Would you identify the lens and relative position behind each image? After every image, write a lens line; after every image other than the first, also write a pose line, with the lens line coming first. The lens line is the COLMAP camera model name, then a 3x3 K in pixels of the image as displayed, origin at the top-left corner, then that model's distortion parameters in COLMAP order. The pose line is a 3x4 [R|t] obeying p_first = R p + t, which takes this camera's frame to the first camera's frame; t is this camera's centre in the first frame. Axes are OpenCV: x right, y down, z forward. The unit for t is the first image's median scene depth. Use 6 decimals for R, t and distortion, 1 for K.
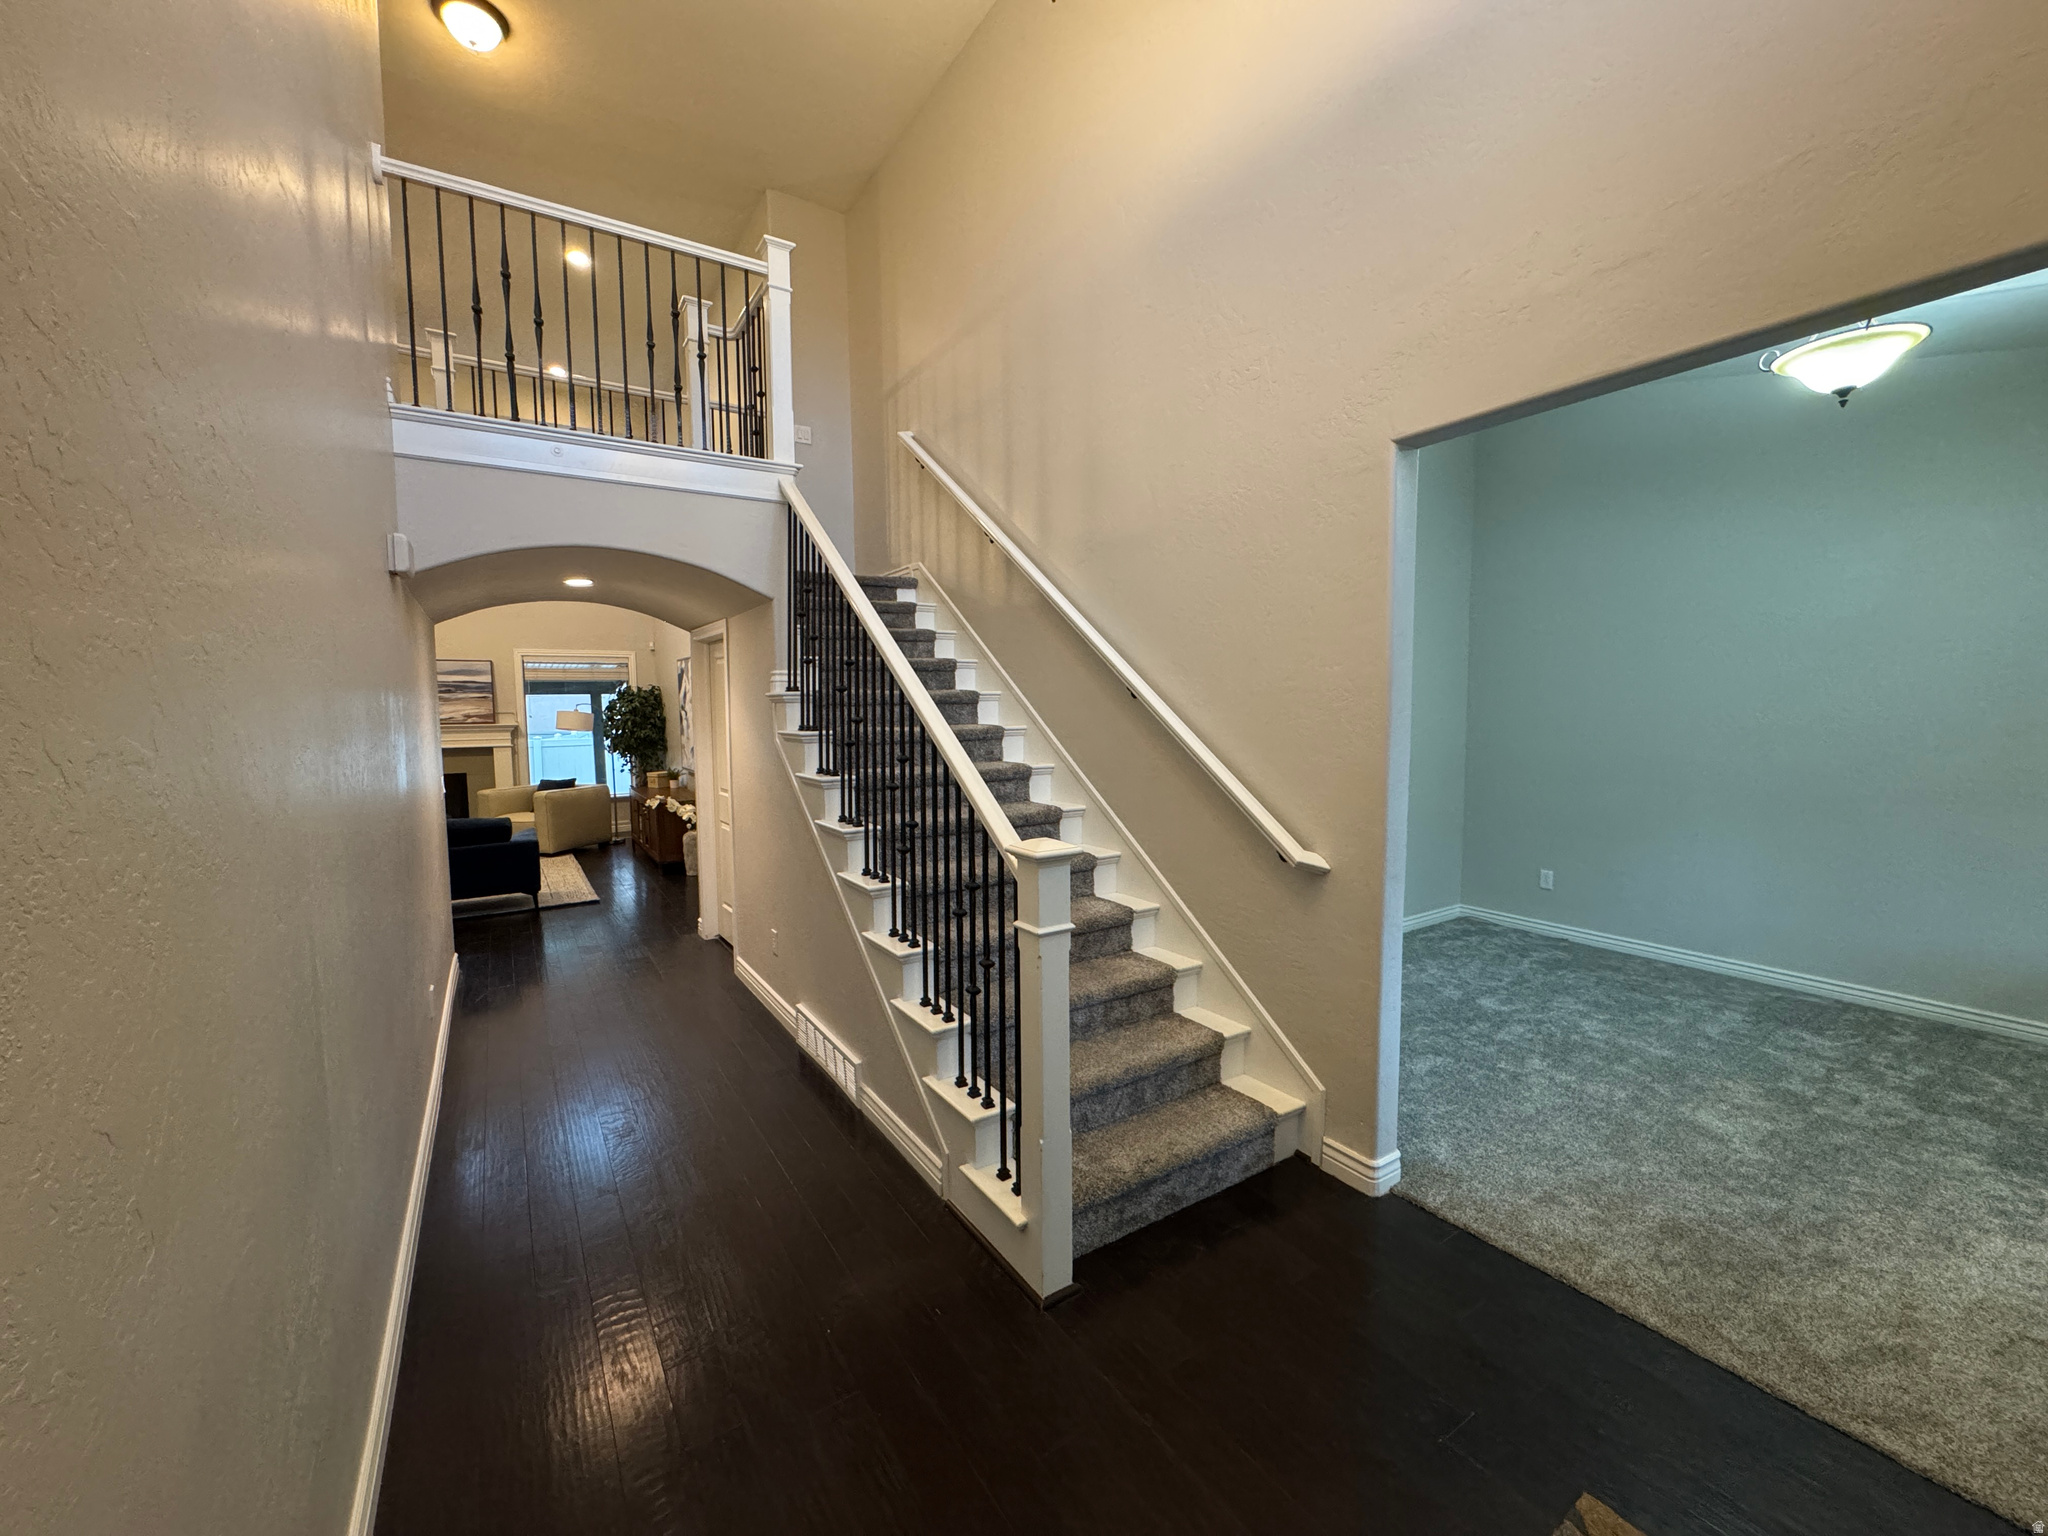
lens RADIAL K [[819.4, 0, 1024.0], [0, 819.4, 768.0], [0, 0, 1]] dist [-0.001572, 0.000649]
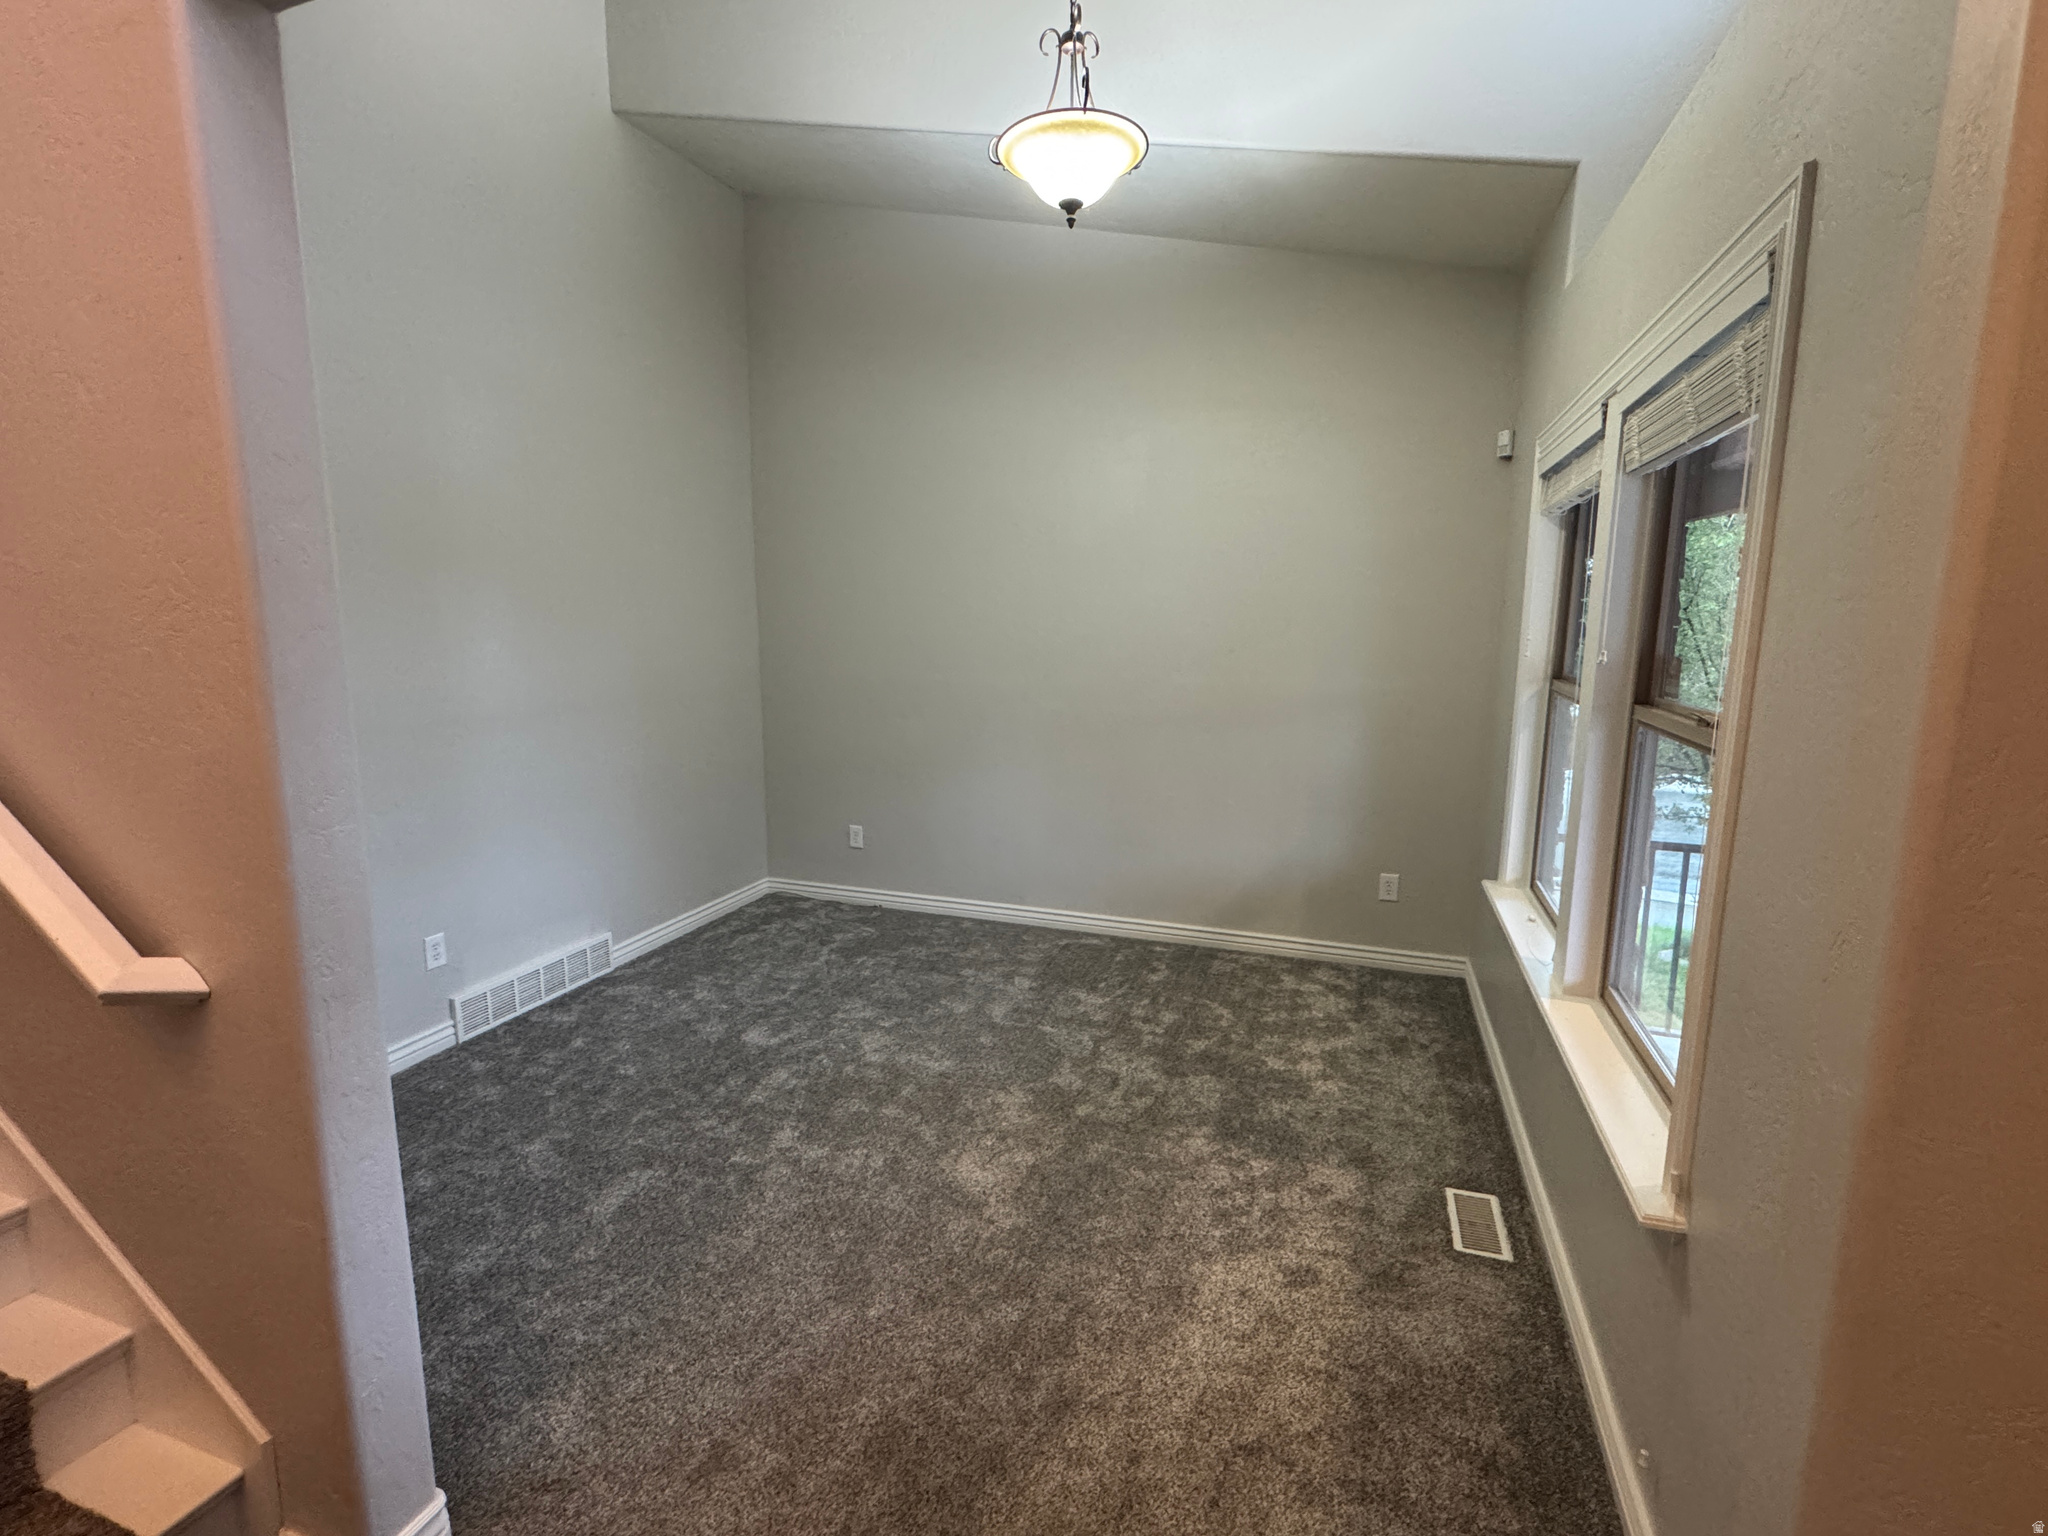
lens RADIAL K [[914.2, 0, 1024.0], [0, 914.2, 768.0], [0, 0, 1]] dist [-0.002887, -0.000309]
pose [[0.797287, -0.092837, 0.596418, 0.361878], [0.039898, 0.994046, 0.101395, -0.024407], [-0.602280, -0.057045, 0.796244, 0.281160]]
